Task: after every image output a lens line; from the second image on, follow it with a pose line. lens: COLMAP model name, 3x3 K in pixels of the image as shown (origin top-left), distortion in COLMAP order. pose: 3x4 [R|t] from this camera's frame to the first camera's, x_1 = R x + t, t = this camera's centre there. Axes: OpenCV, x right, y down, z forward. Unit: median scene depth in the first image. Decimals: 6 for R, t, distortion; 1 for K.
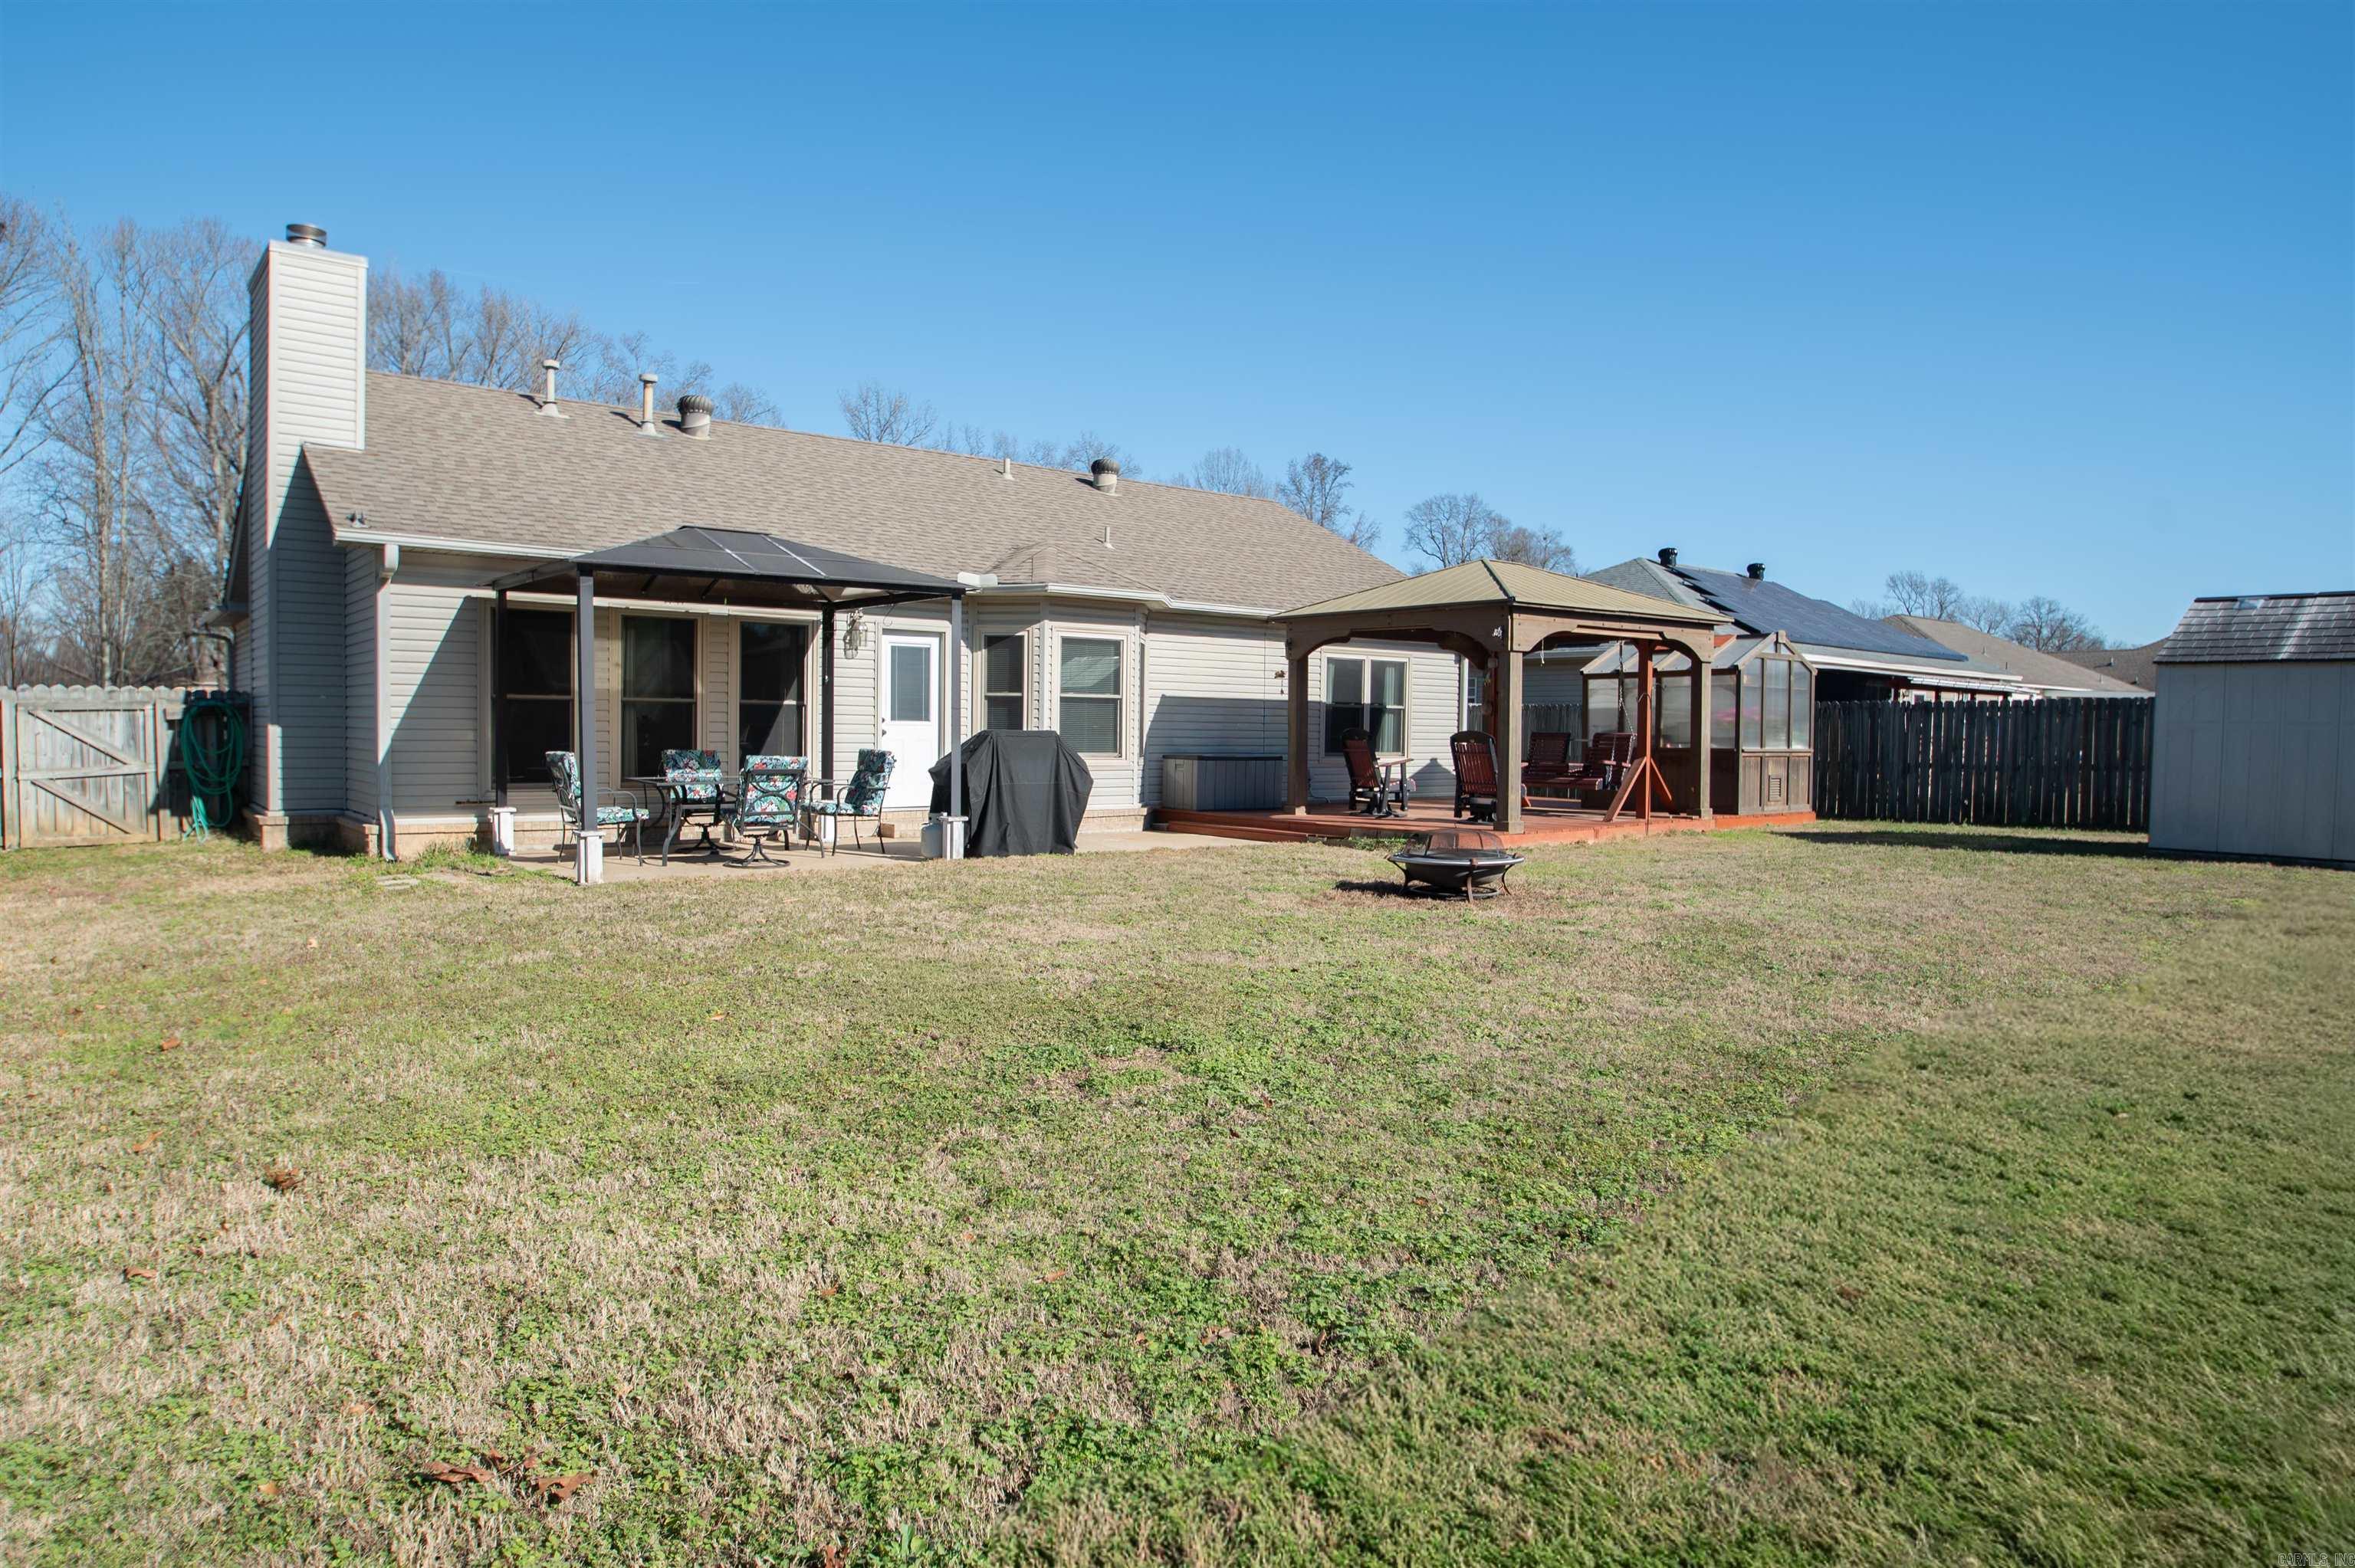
lens RADIAL K [[1427.1, 0, 1135.9], [0, 1427.1, 792.4], [0, 0, 1]] dist [-0.046175, 0.004165]
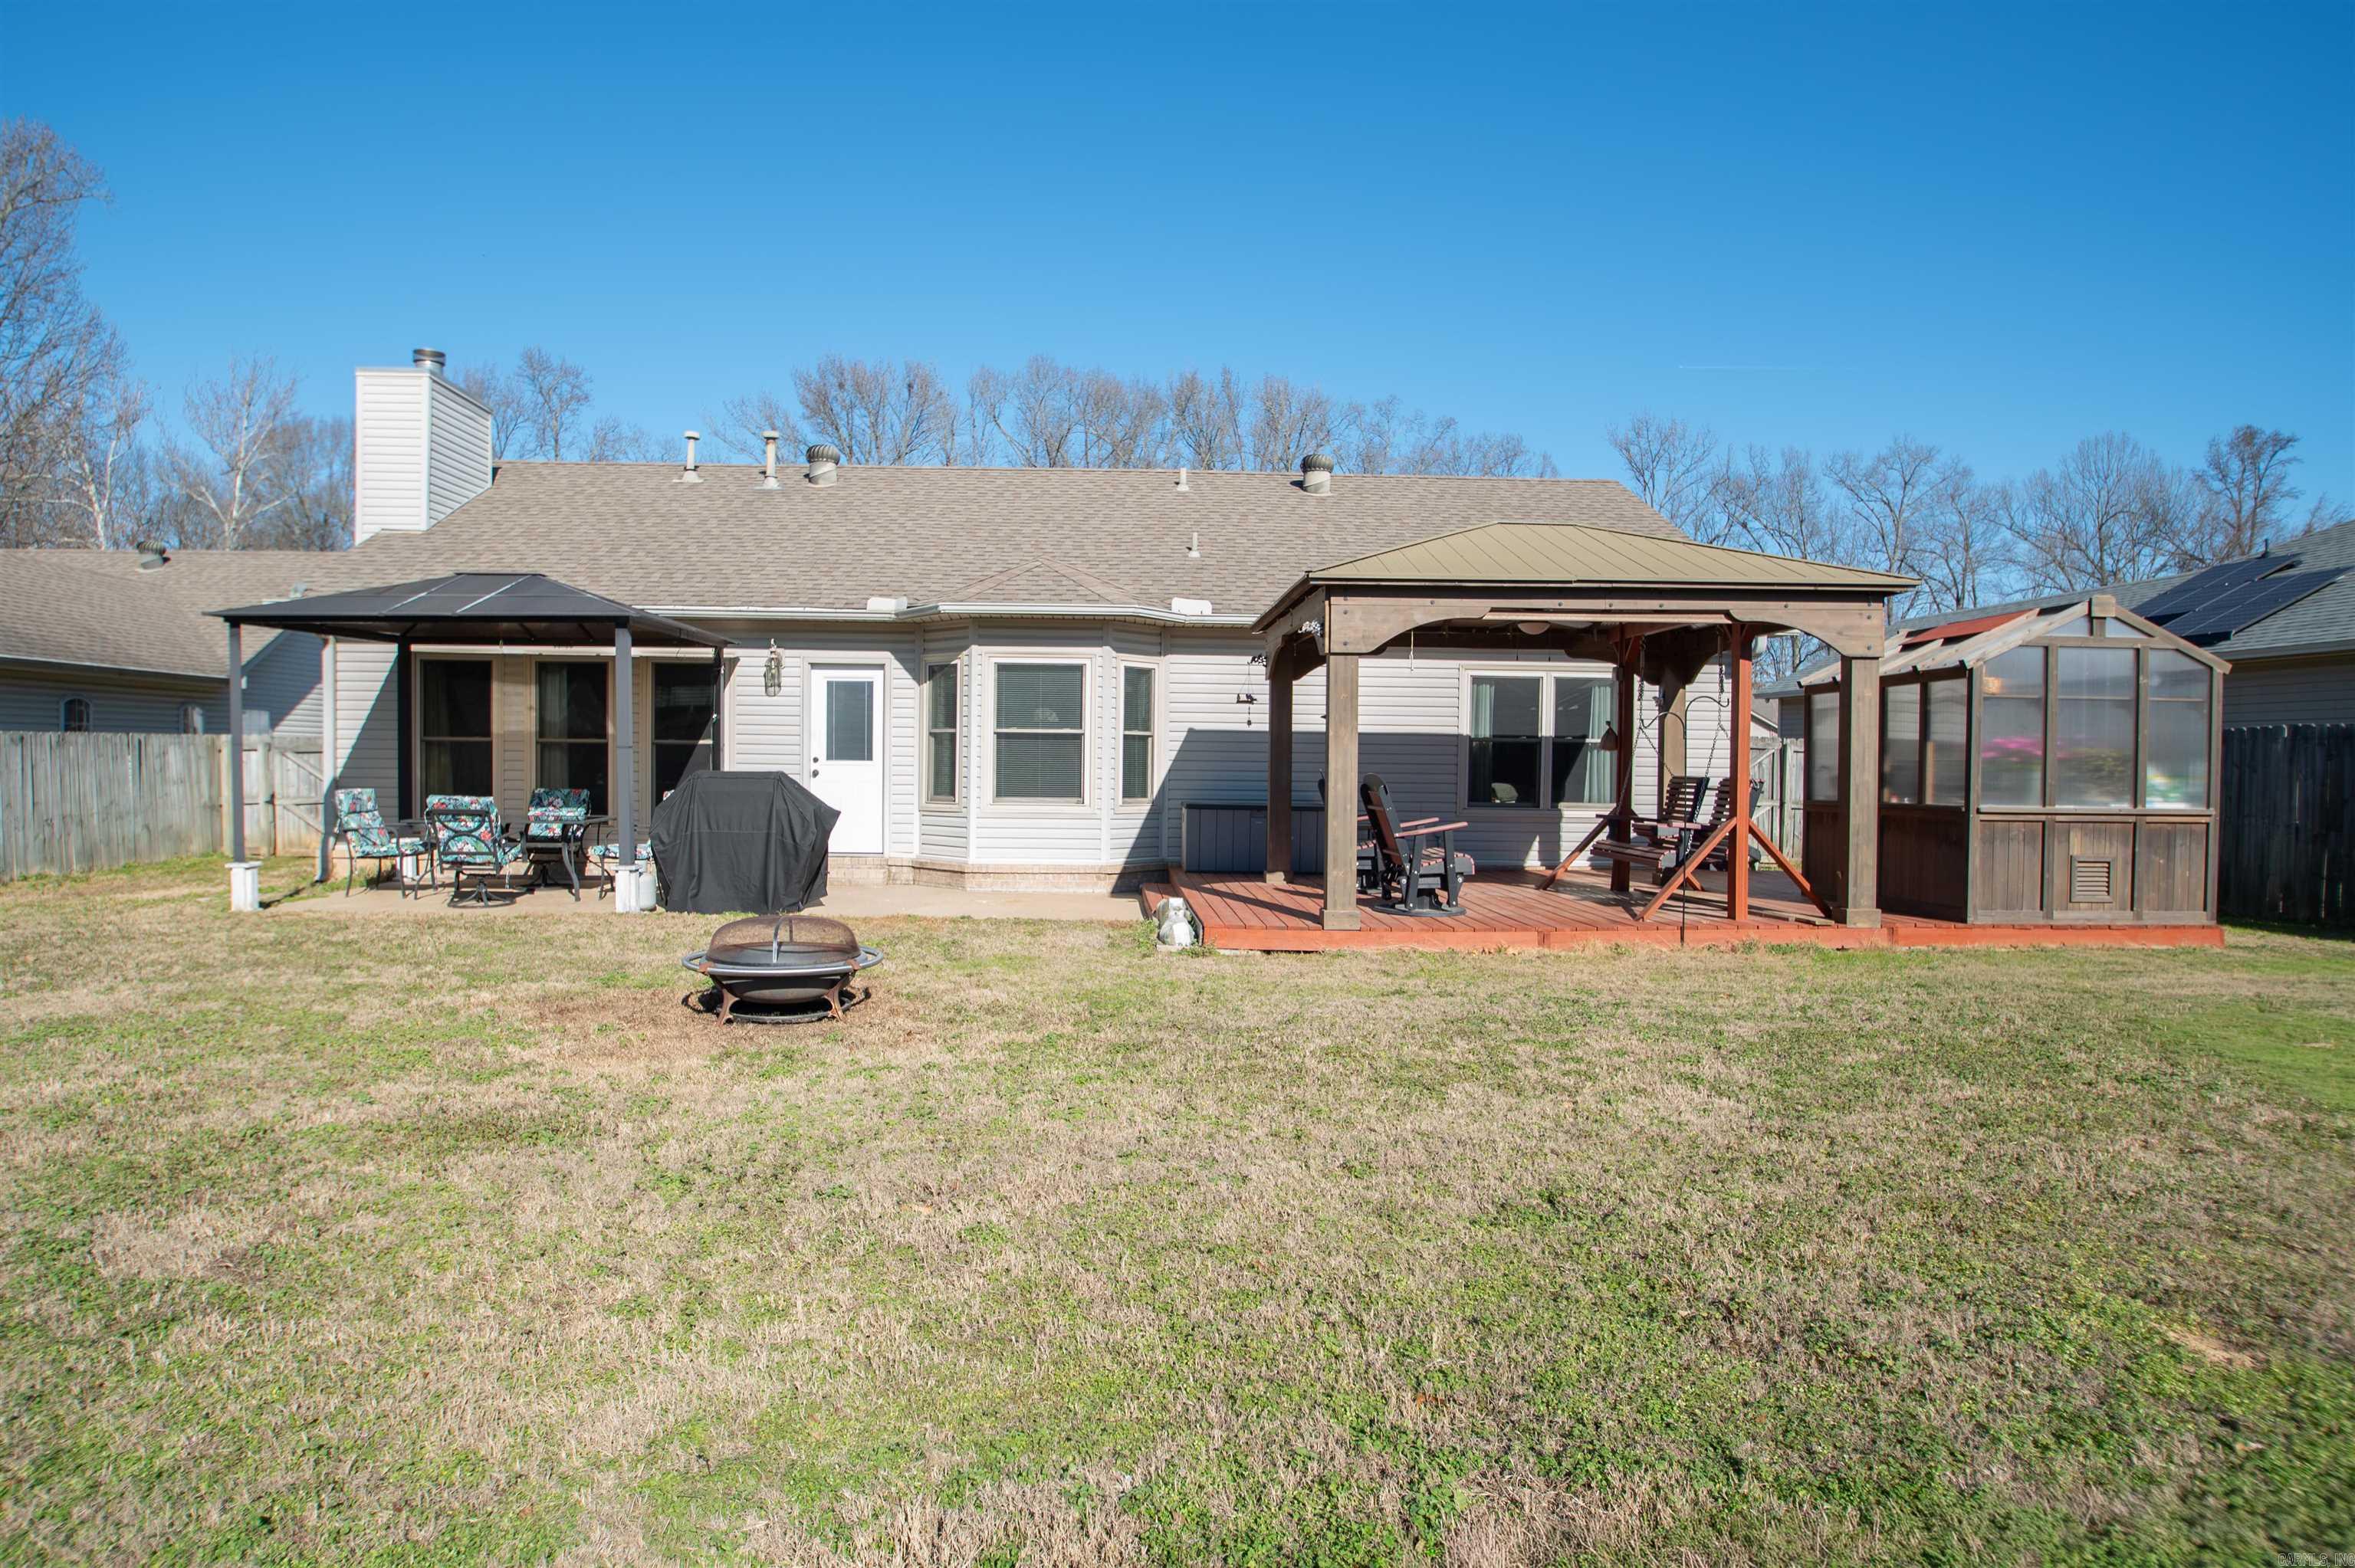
lens RADIAL K [[1361.9, 0, 1173.7], [0, 1361.9, 787.7], [0, 0, 1]] dist [-0.045604, -0.000593]
pose [[0.804032, 0.010077, -0.594500, 0.537103], [-0.029515, 0.999300, -0.022979, -0.018559], [0.593853, 0.036022, 0.803767, 0.413070]]
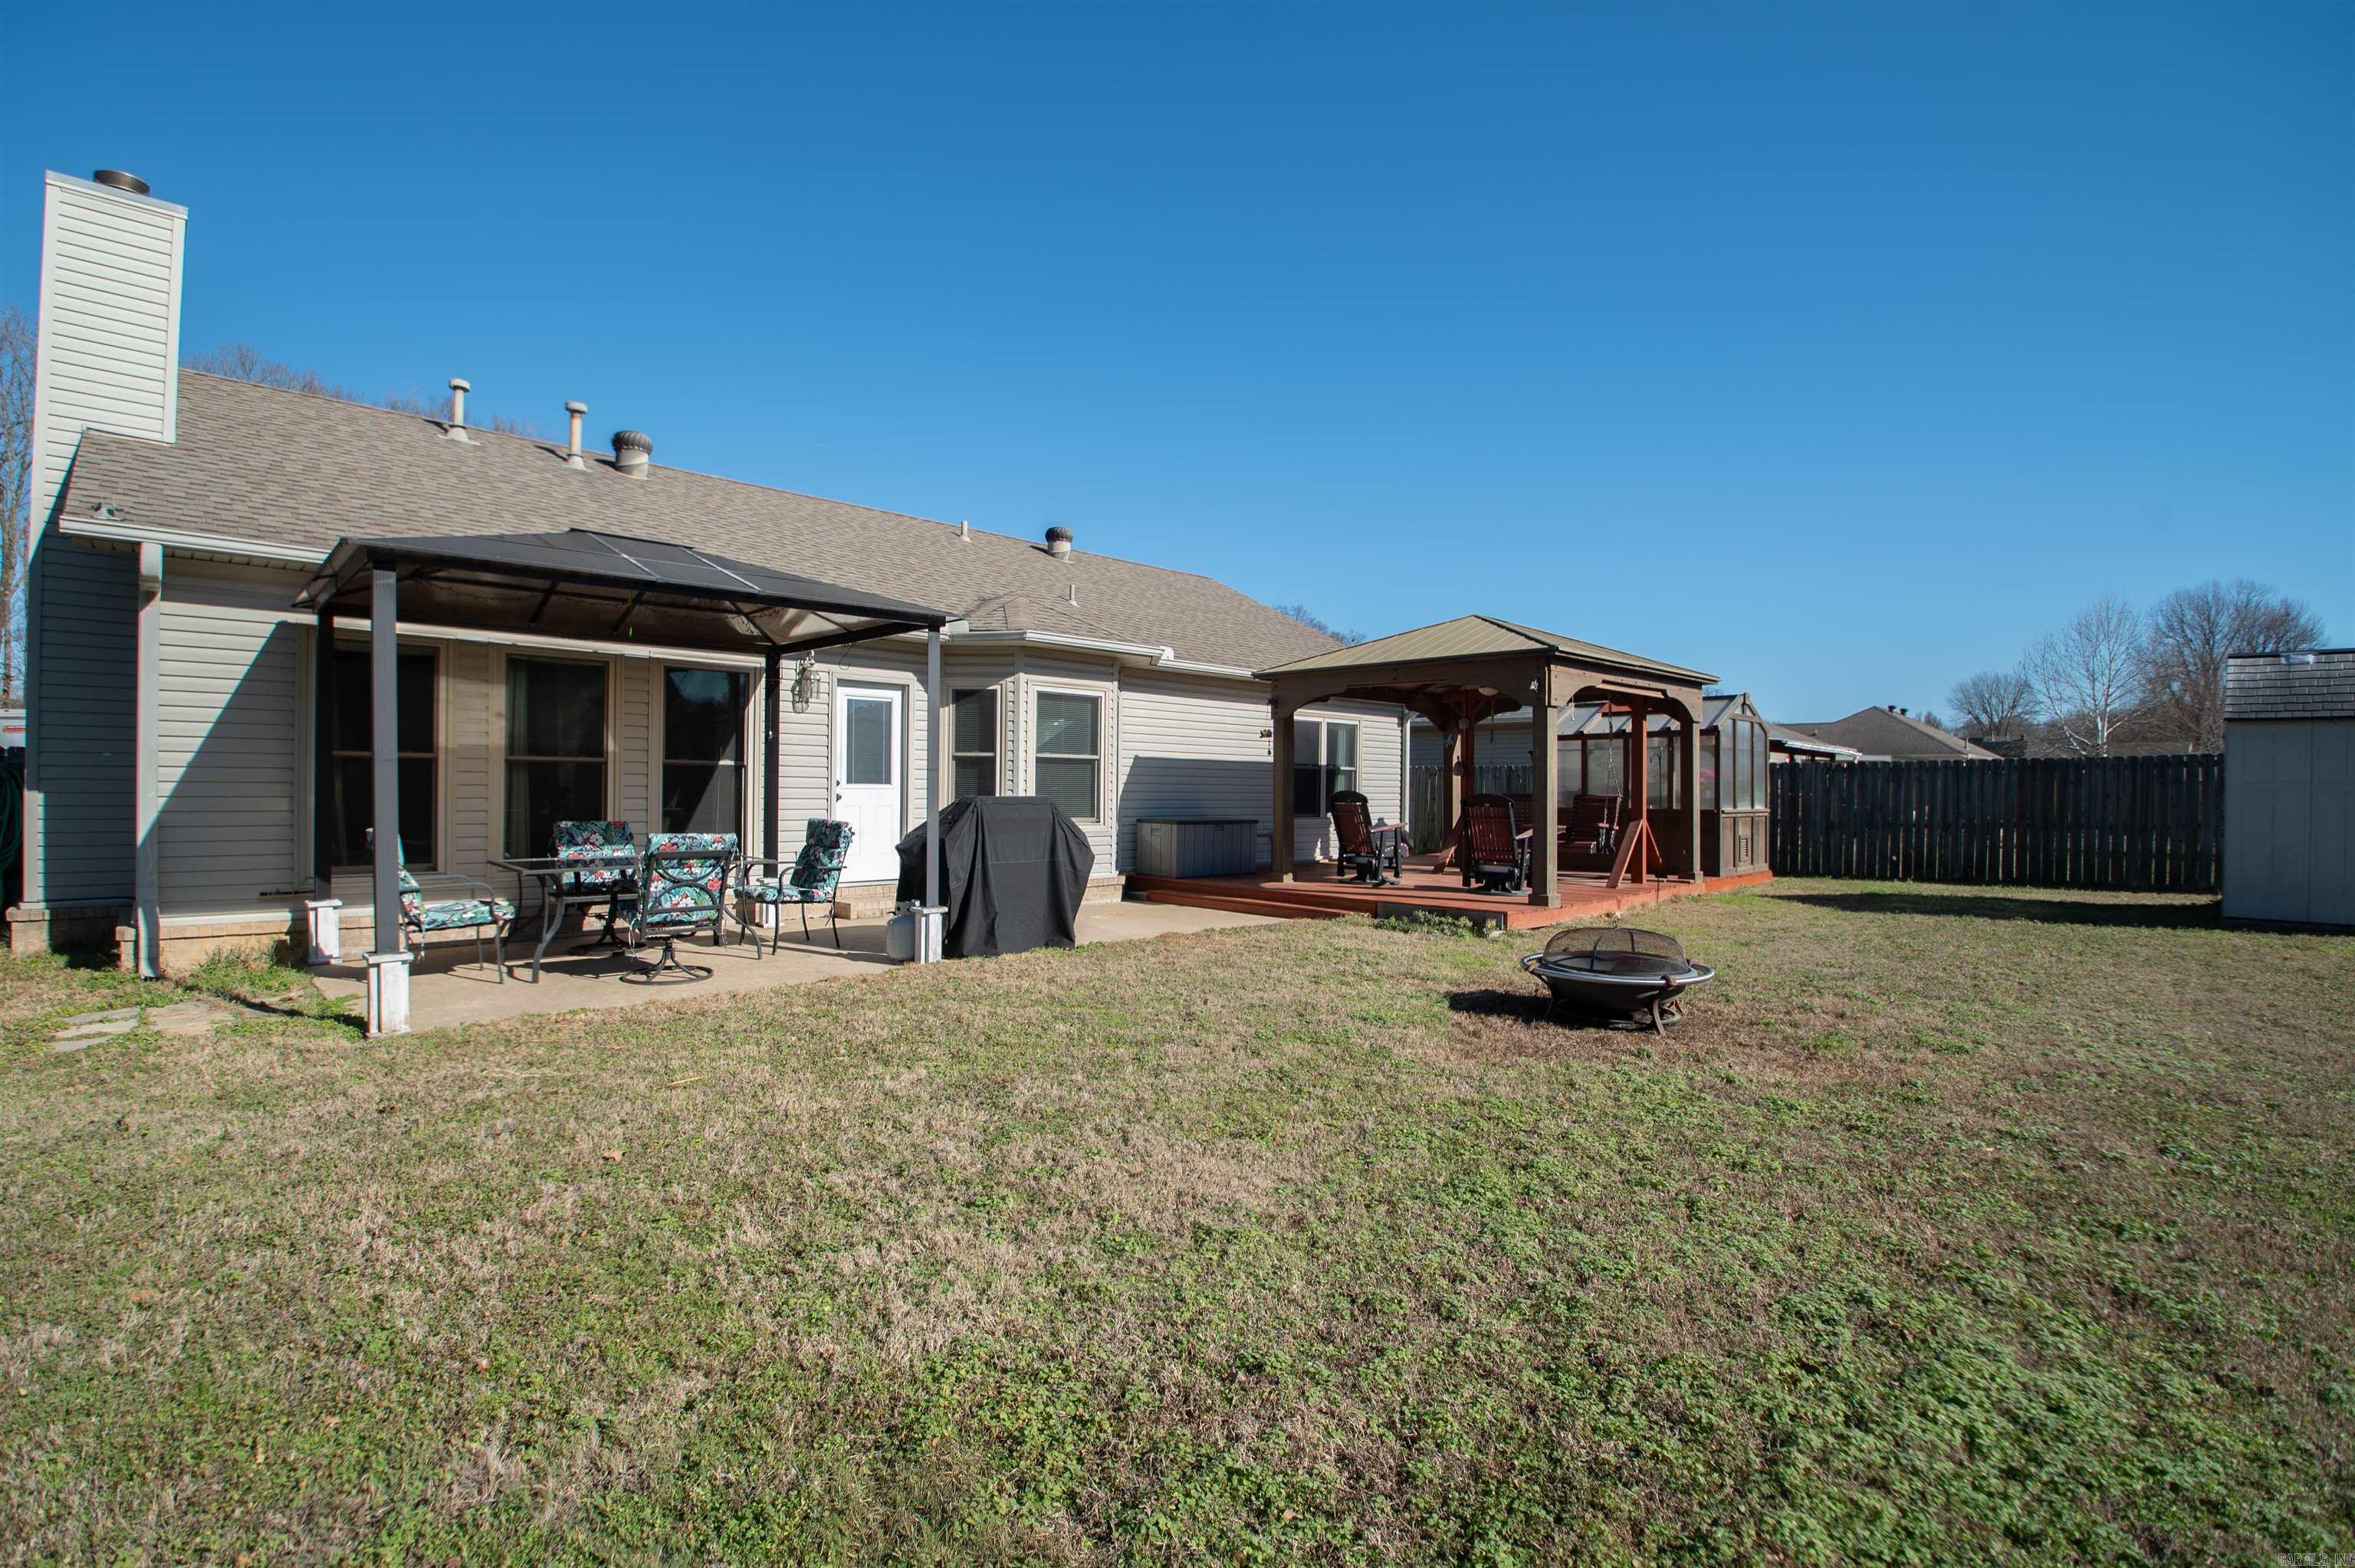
lens RADIAL K [[1072.8, 0, 1122.7], [0, 1072.8, 791.7], [0, 0, 1]] dist [-0.001919, -0.018718]
pose [[0.996323, -0.001632, 0.085657, -0.058010], [0.004957, 0.999242, -0.038612, -0.018782], [-0.085529, 0.038894, 0.995576, 0.320685]]
